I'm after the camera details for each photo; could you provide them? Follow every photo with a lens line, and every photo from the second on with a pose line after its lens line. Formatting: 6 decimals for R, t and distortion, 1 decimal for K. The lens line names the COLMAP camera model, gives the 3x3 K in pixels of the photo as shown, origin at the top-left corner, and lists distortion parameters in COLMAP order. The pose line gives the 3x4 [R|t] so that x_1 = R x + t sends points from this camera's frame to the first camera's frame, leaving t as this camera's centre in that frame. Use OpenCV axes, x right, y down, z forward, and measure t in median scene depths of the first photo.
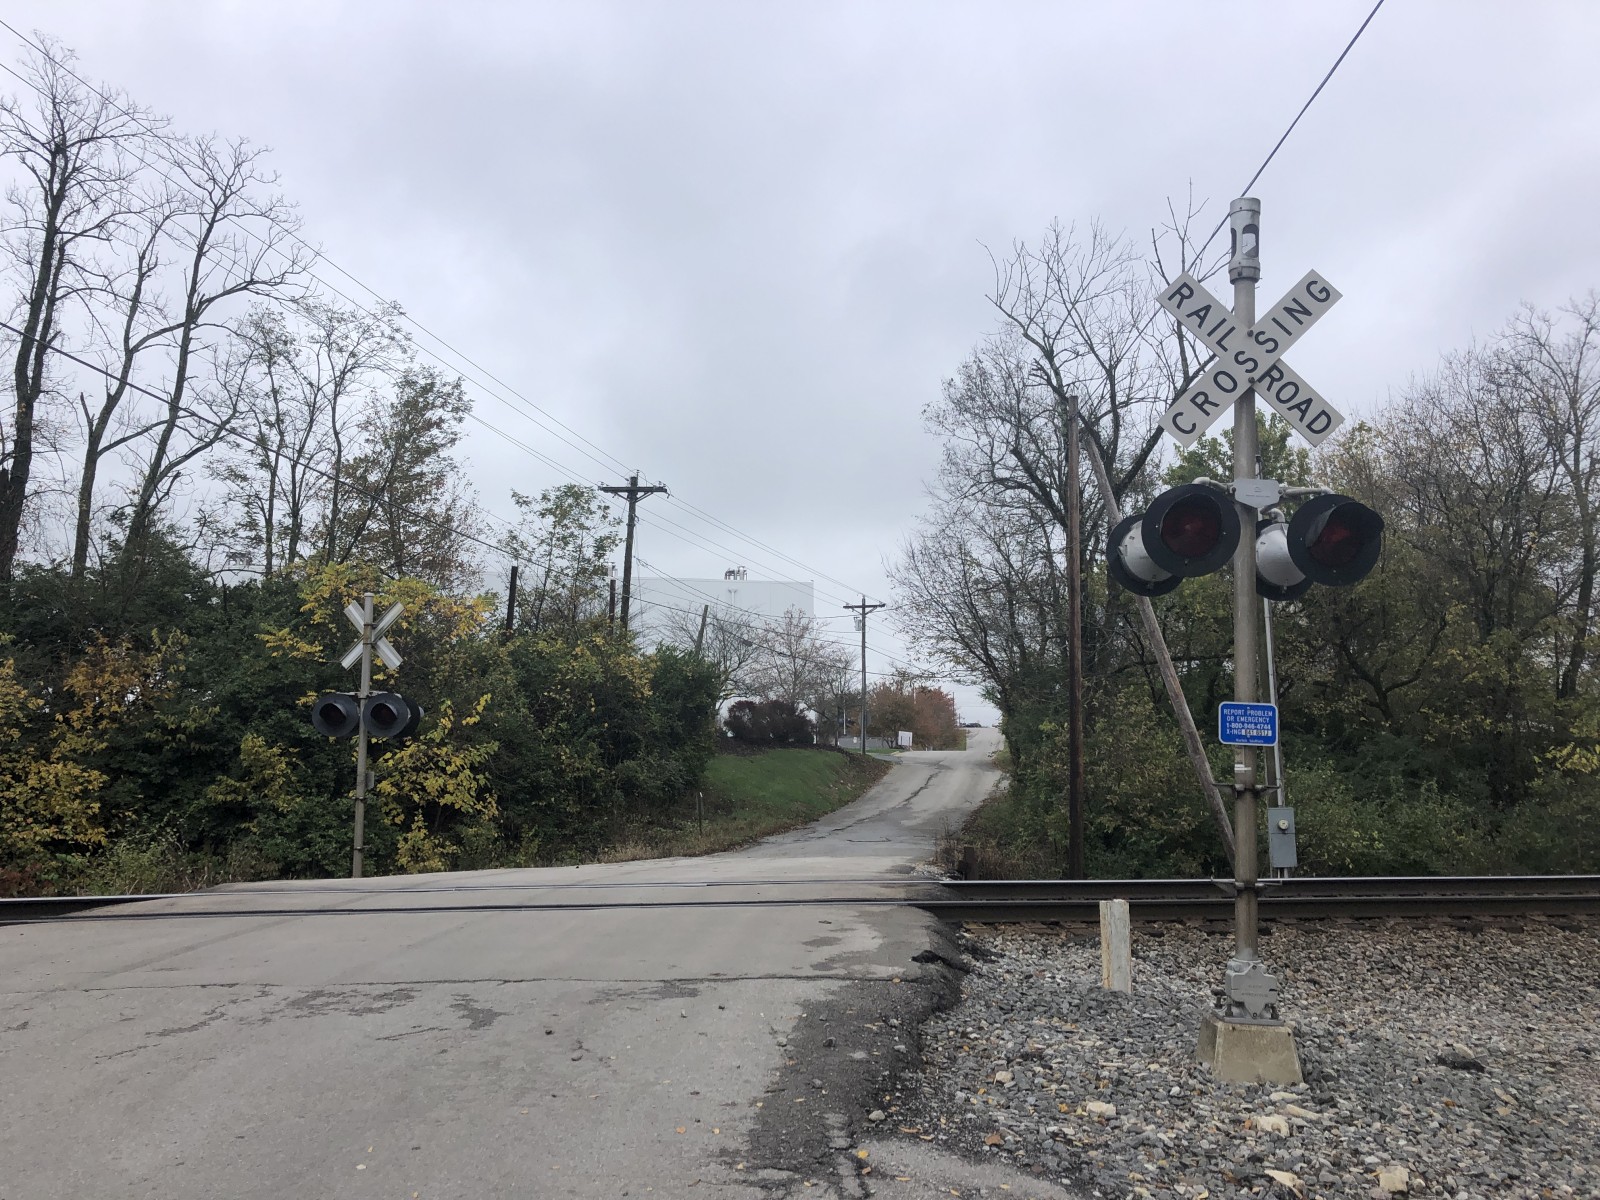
lens RADIAL K [[1307.2, 0, 788.0], [0, 1307.2, 586.9], [0, 0, 1]] dist [0.052181, -0.066099]
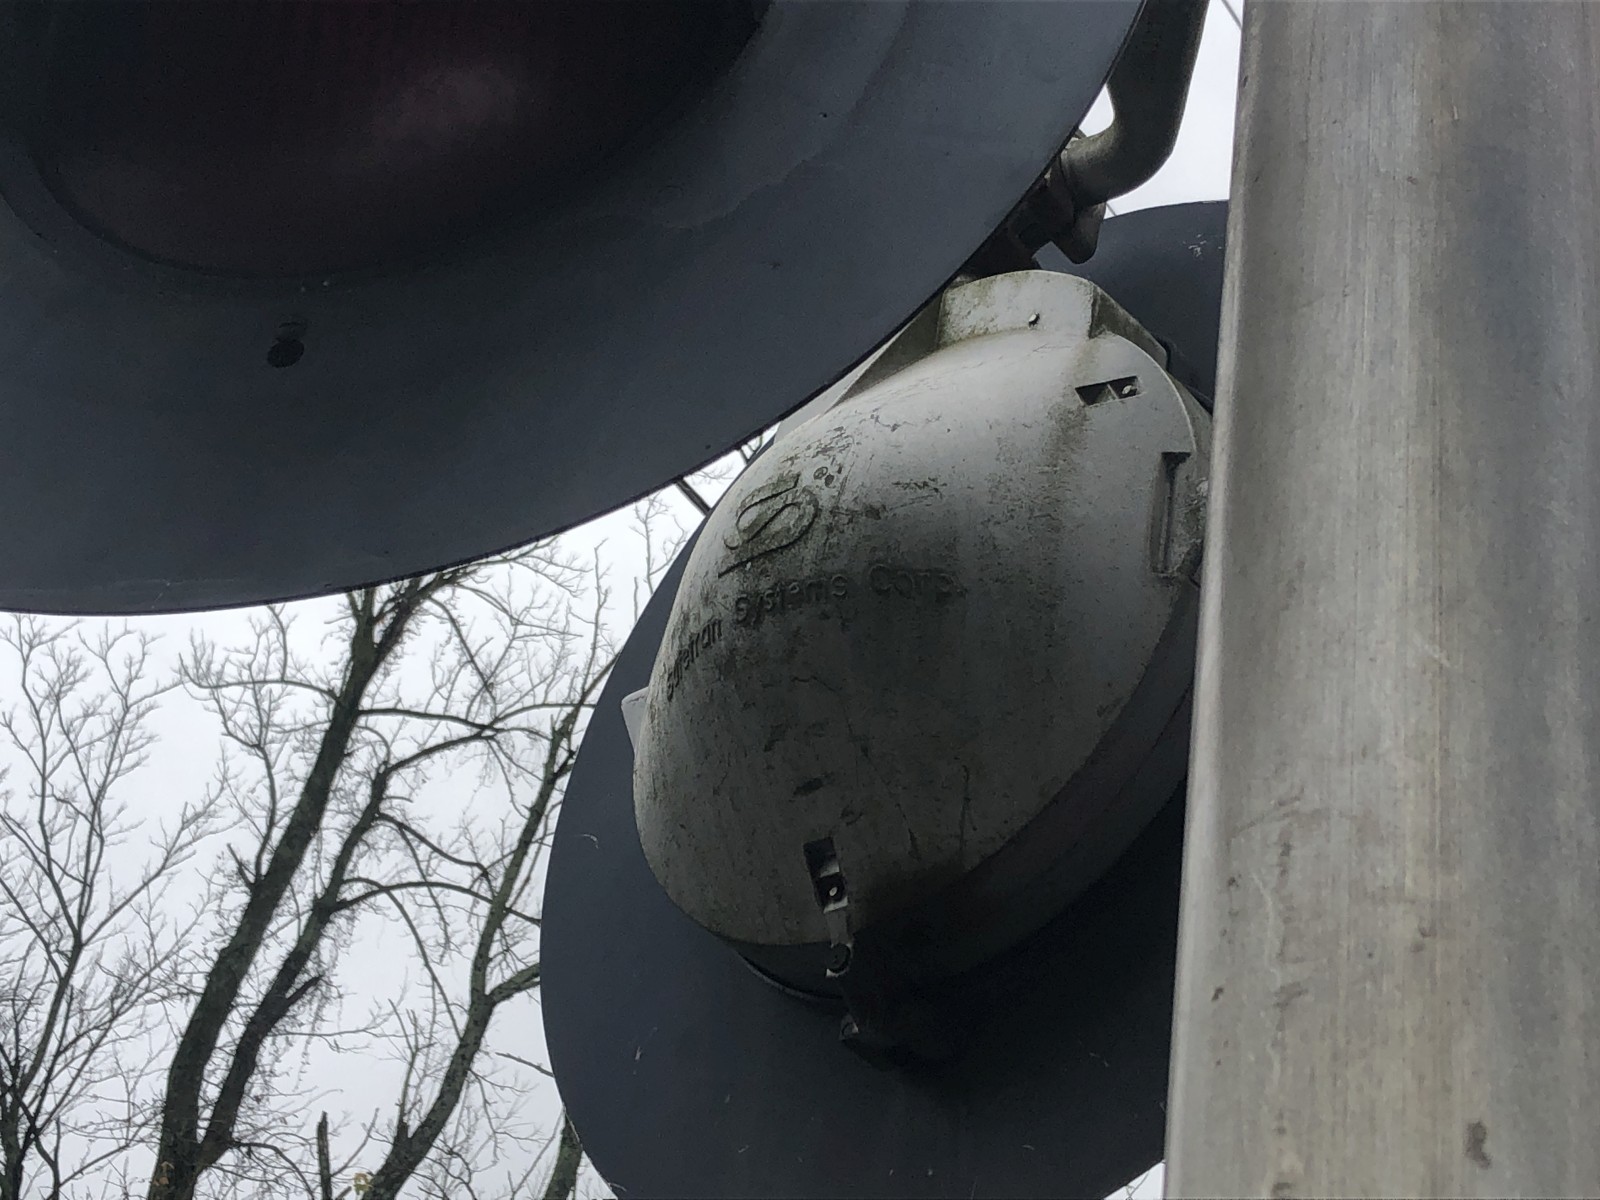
lens RADIAL K [[2765.8, 0, 804.6], [0, 2765.8, 602.8], [0, 0, 1]] dist [0.113357, 0.000000]
pose [[0.910410, -0.132723, -0.391841, -0.167788], [-0.089922, 0.861015, -0.500567, 0.072862], [0.403817, 0.490956, 0.771941, 0.508896]]
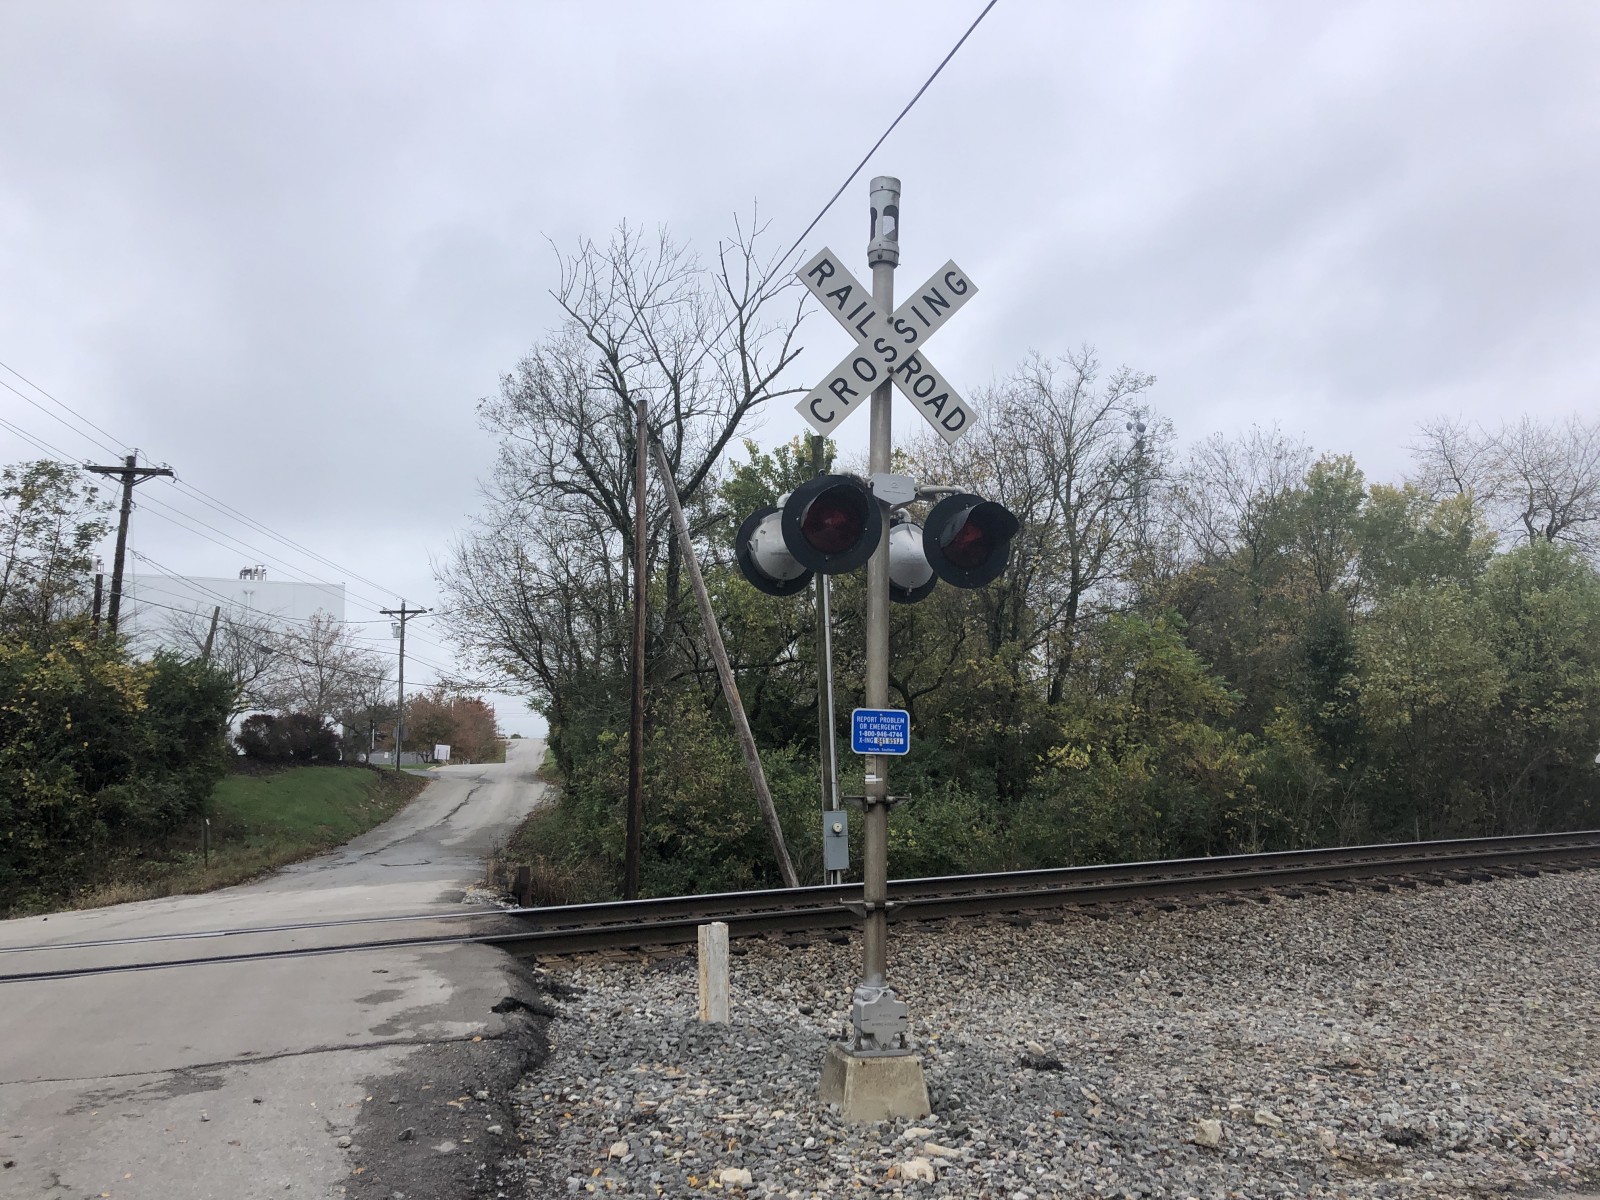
lens RADIAL K [[1307.2, 0, 819.5], [0, 1307.2, 581.2], [0, 0, 1]] dist [0.052181, -0.066099]
pose [[0.932563, 0.027980, 0.359921, -0.006285], [-0.023719, 0.999587, -0.016251, 0.002460], [-0.360226, 0.006619, 0.932841, 0.028116]]
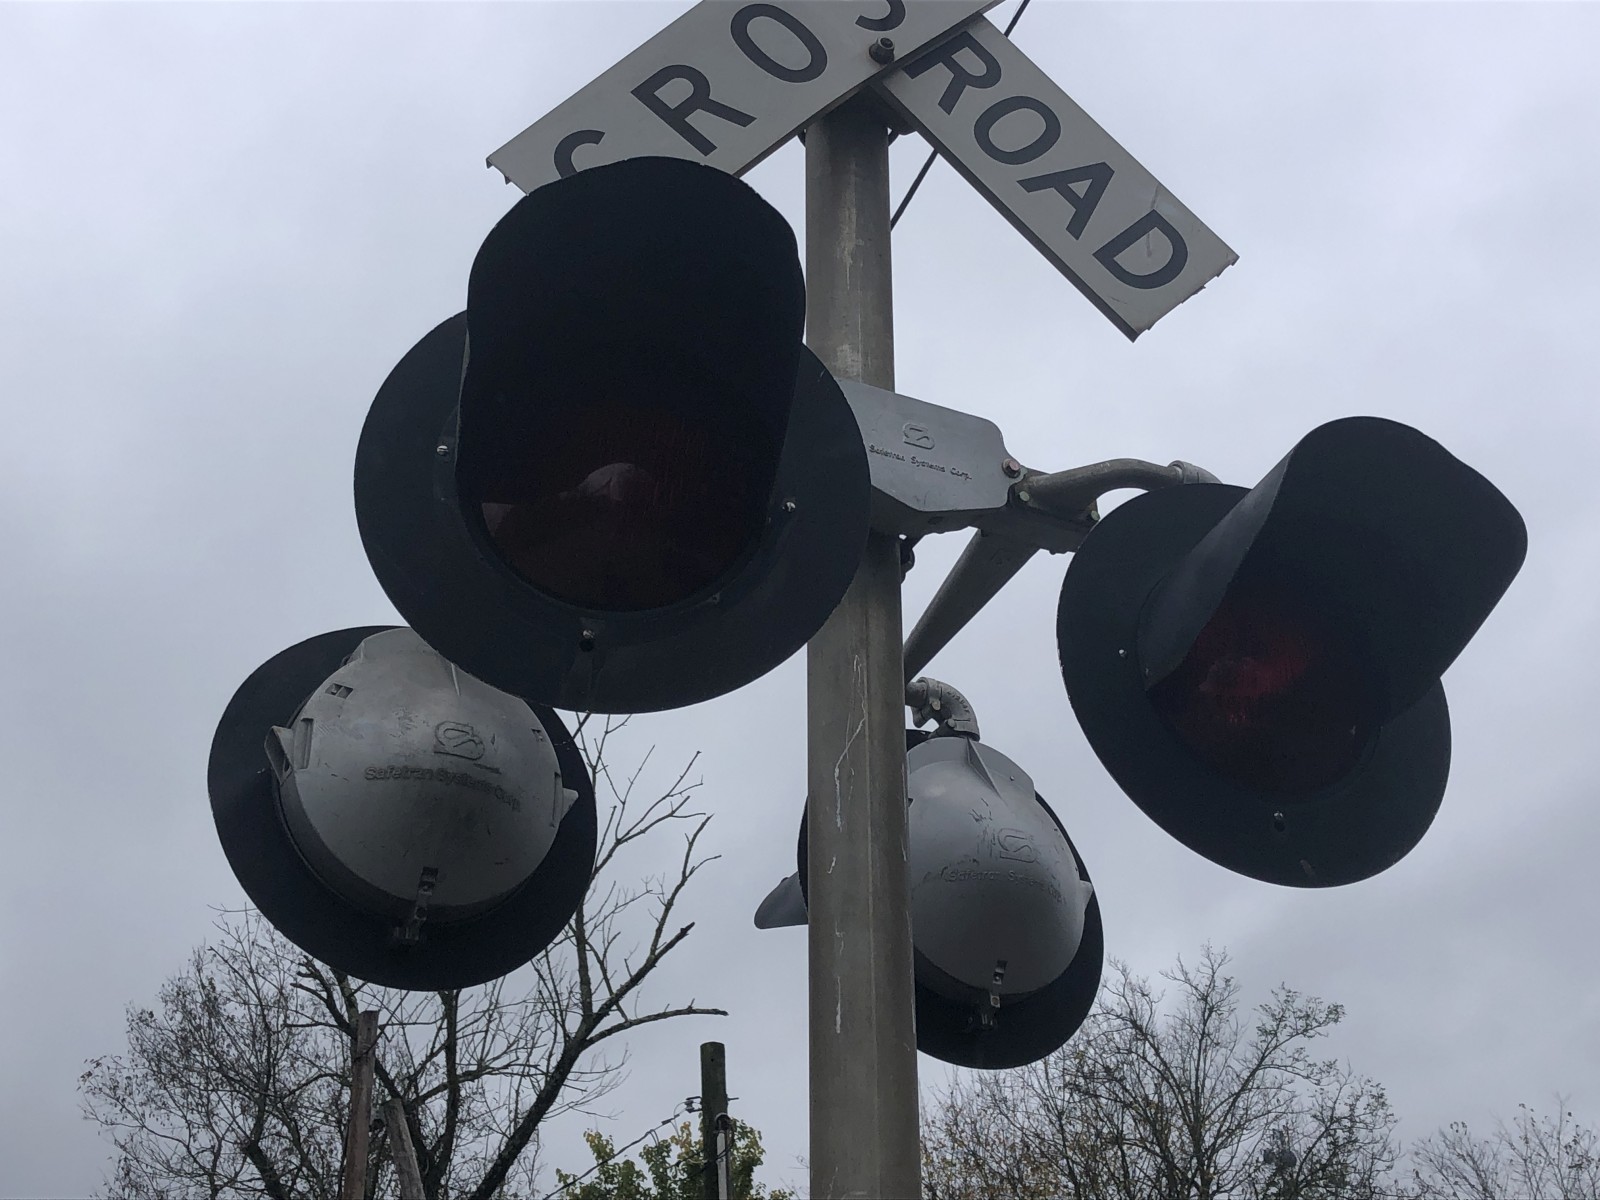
lens RADIAL K [[2143.5, 0, 795.3], [0, 2143.5, 517.0], [0, 0, 1]] dist [0.007219, 0.000000]
pose [[0.924357, 0.164870, 0.344068, 0.044847], [-0.006703, 0.908691, -0.417416, 0.017102], [-0.381470, 0.383535, 0.841059, 0.145746]]
